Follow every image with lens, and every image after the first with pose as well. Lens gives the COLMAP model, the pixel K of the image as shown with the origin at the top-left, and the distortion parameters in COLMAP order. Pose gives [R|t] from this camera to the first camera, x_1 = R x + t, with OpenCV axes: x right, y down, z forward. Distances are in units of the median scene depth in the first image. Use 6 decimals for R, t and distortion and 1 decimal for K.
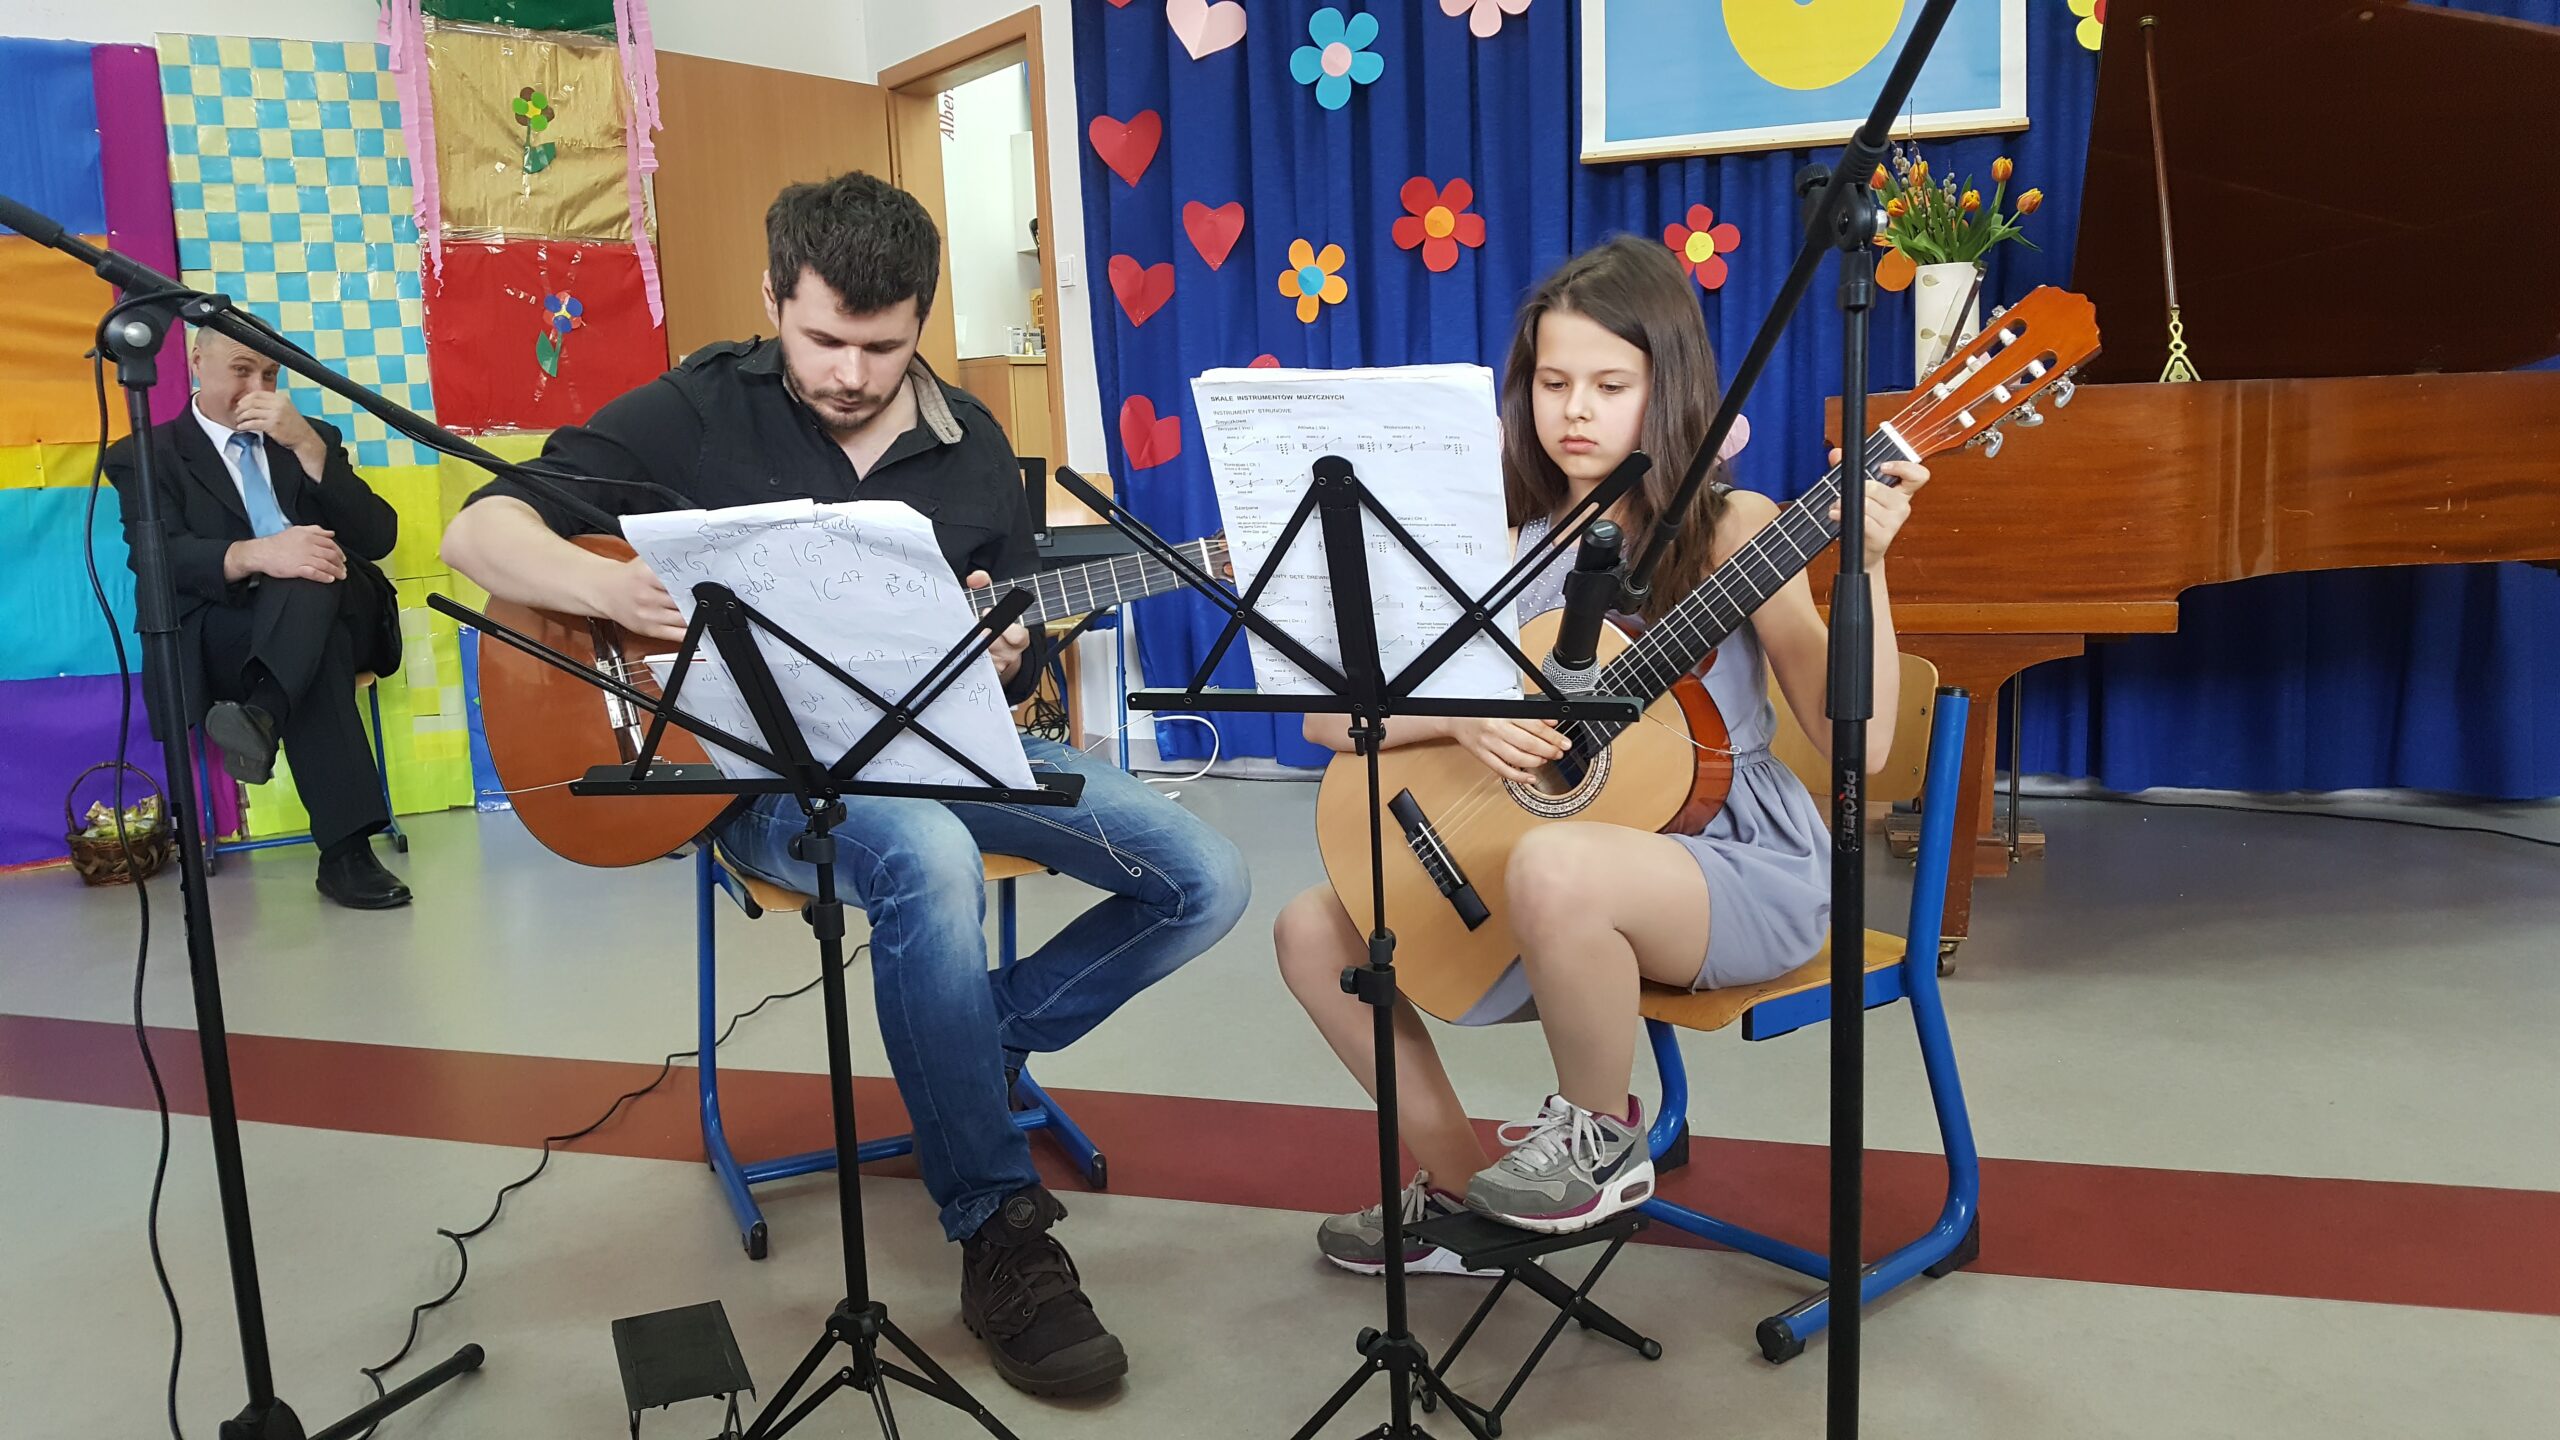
lens RADIAL K [[1919.4, 0, 1235.8], [0, 1919.4, 740.3], [0, 0, 1]] dist [0.109559, -0.254684]
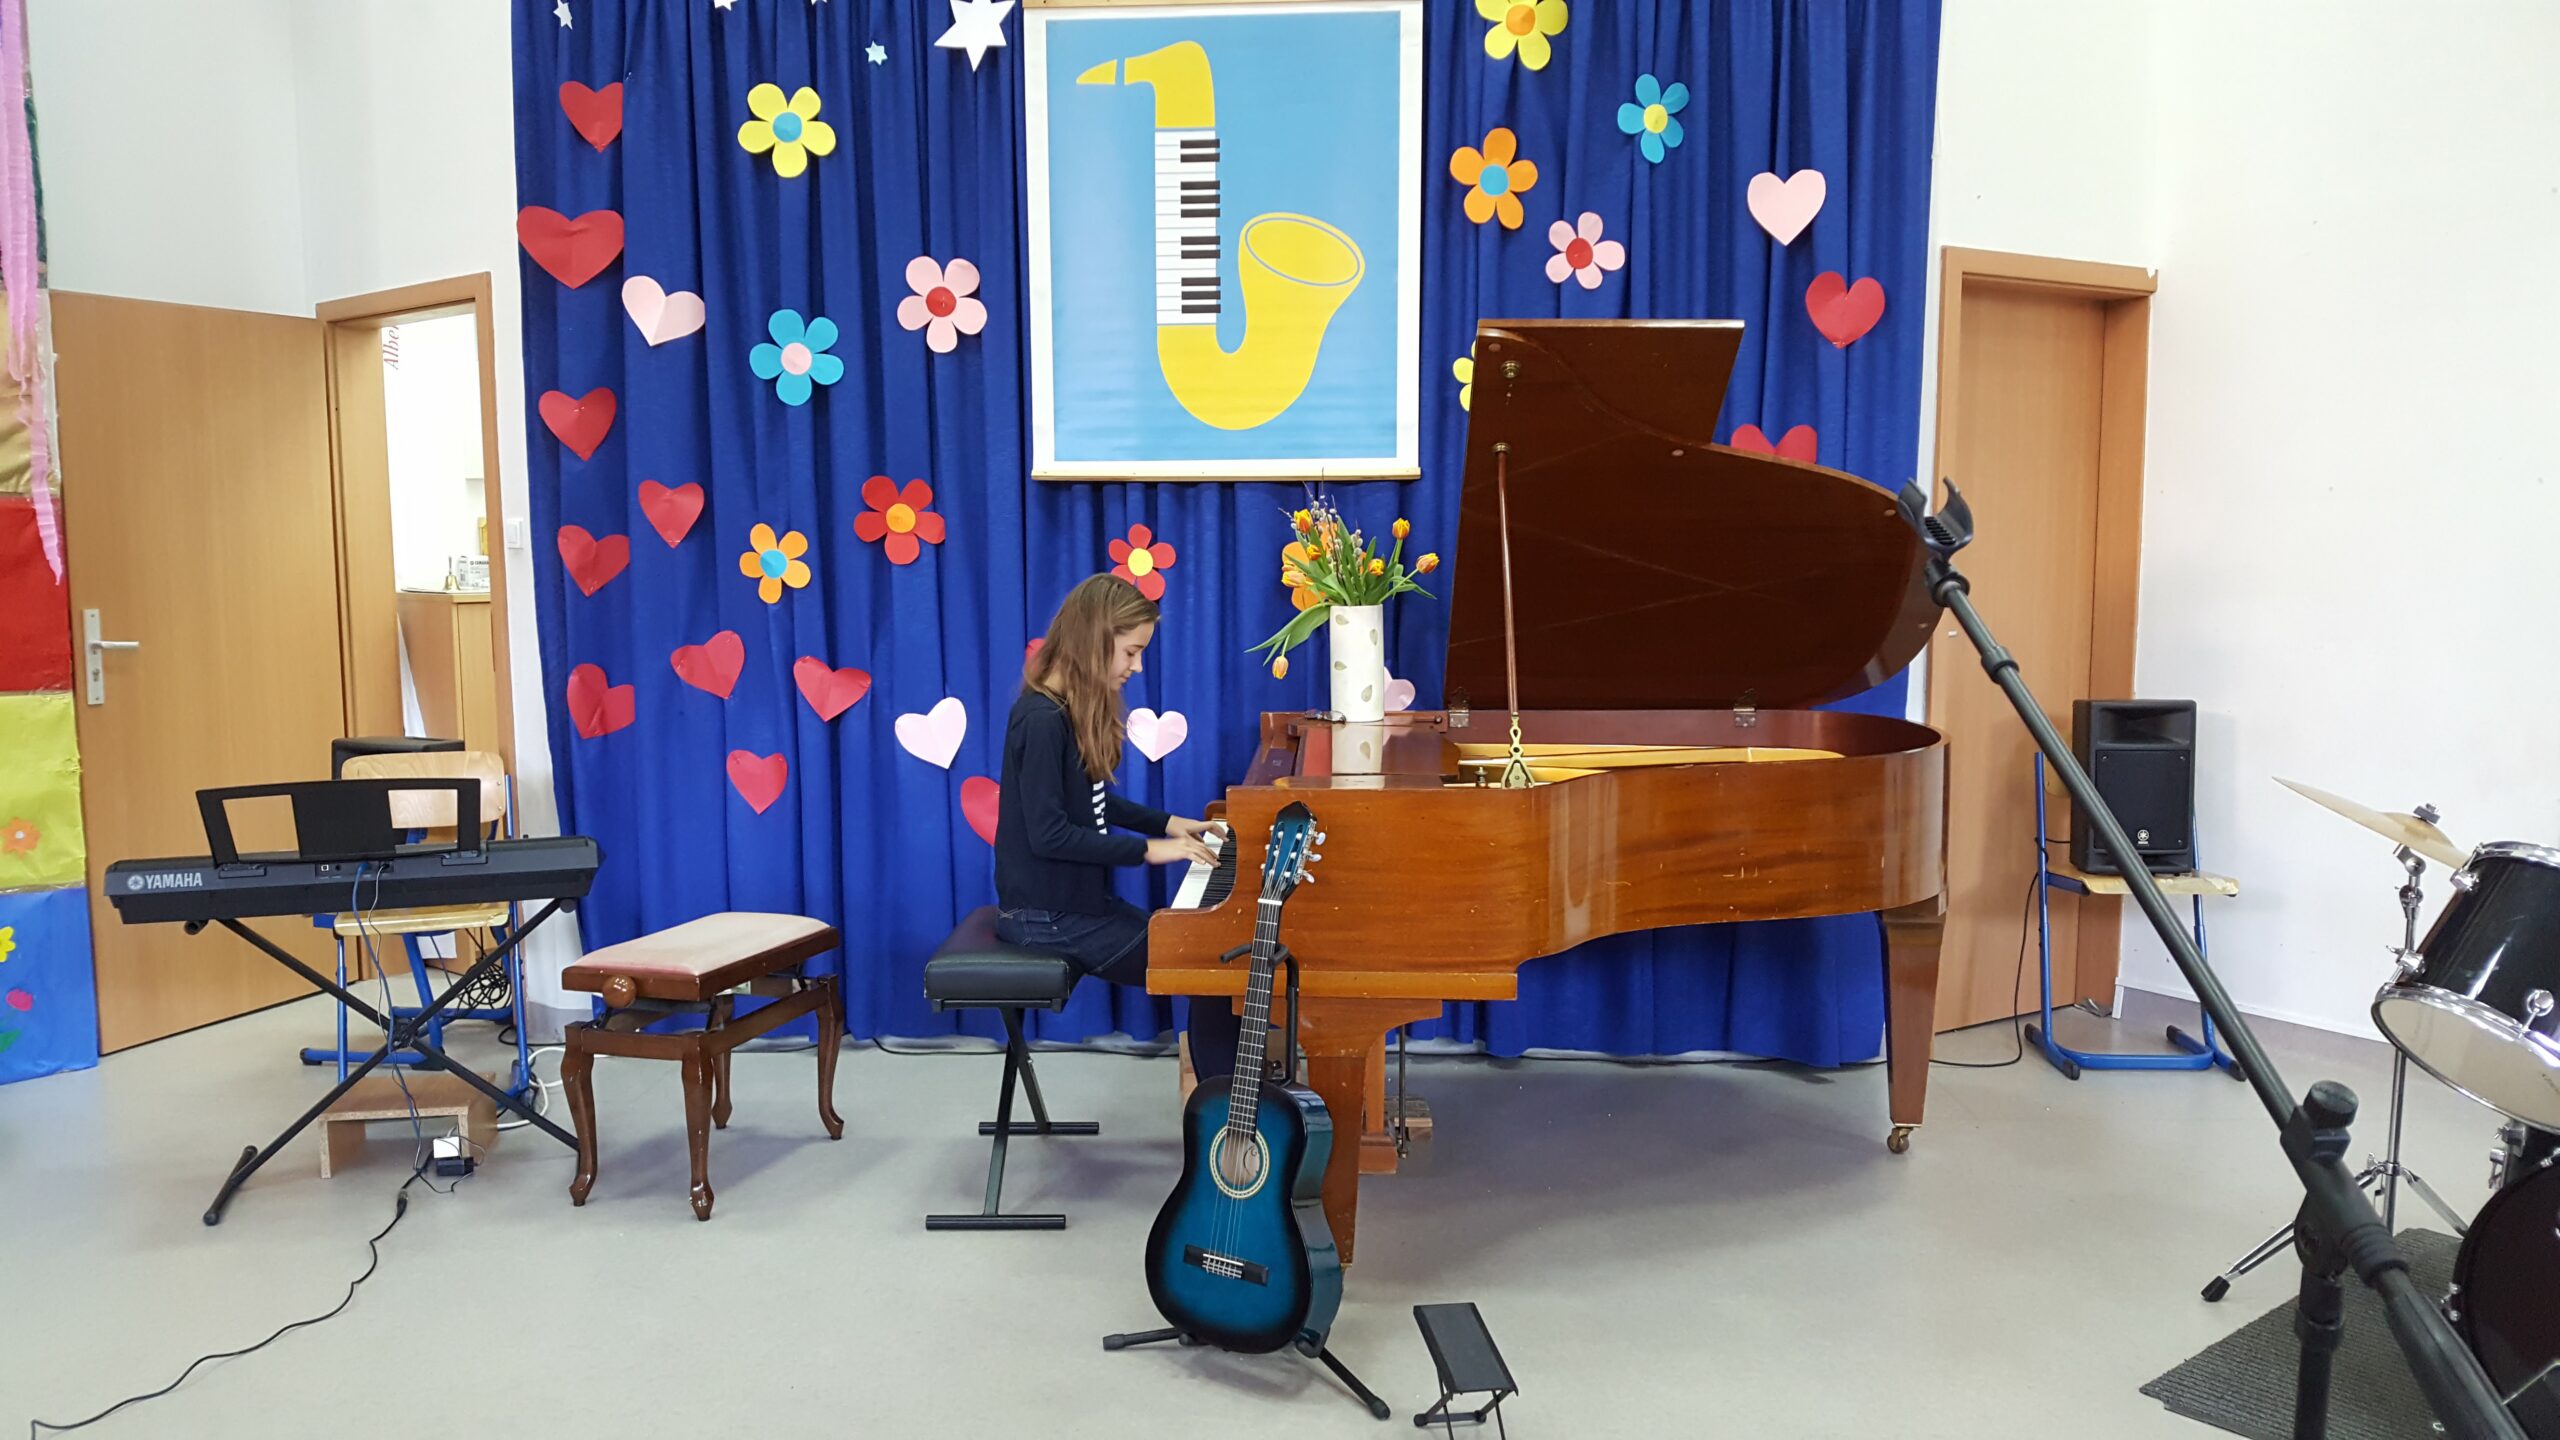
lens RADIAL K [[1919.4, 0, 1253.6], [0, 1919.4, 759.9], [0, 0, 1]] dist [0.109559, -0.254684]
pose [[0.964839, 0.004659, 0.262800, 0.016813], [0.006706, 0.999081, -0.042331, -0.092773], [-0.262756, 0.042605, 0.963921, -0.047366]]
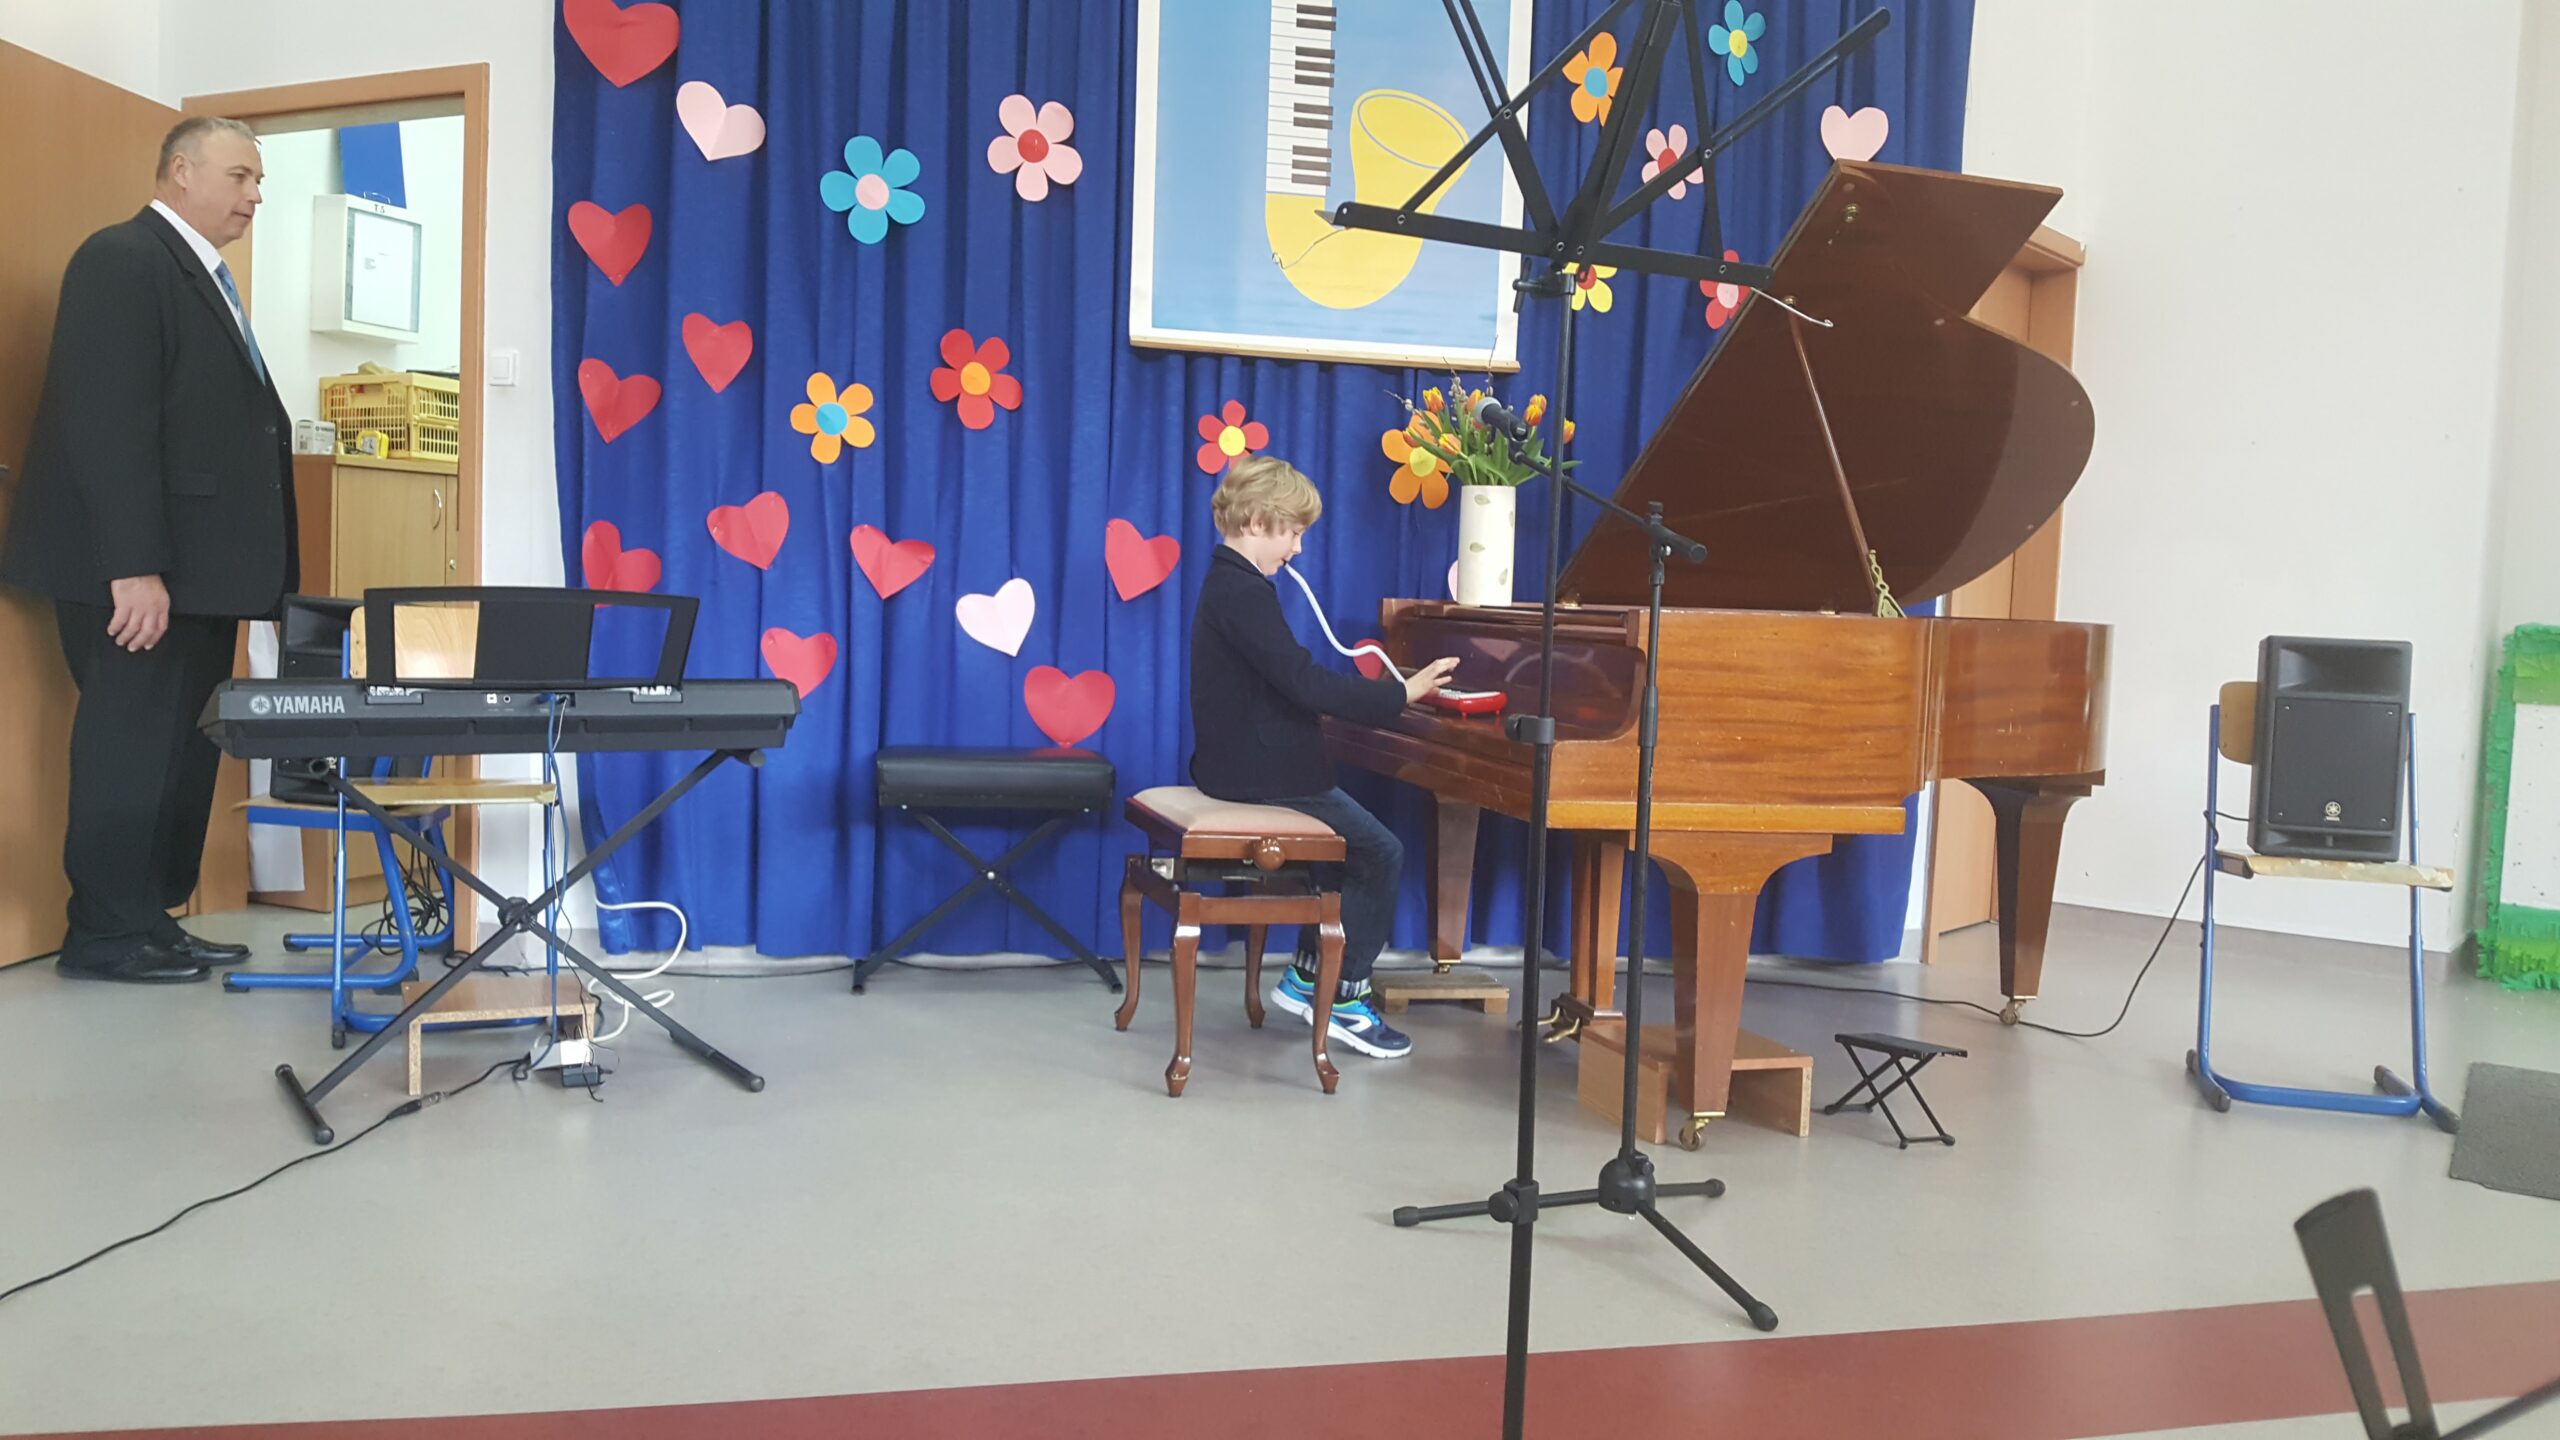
lens RADIAL K [[1919.4, 0, 1226.5], [0, 1919.4, 738.2], [0, 0, 1]] dist [0.109559, -0.254684]
pose [[0.848644, 0.033563, 0.527899, -0.285859], [0.008907, 0.996937, -0.077702, -0.016173], [-0.528890, 0.070644, 0.845745, 0.141812]]
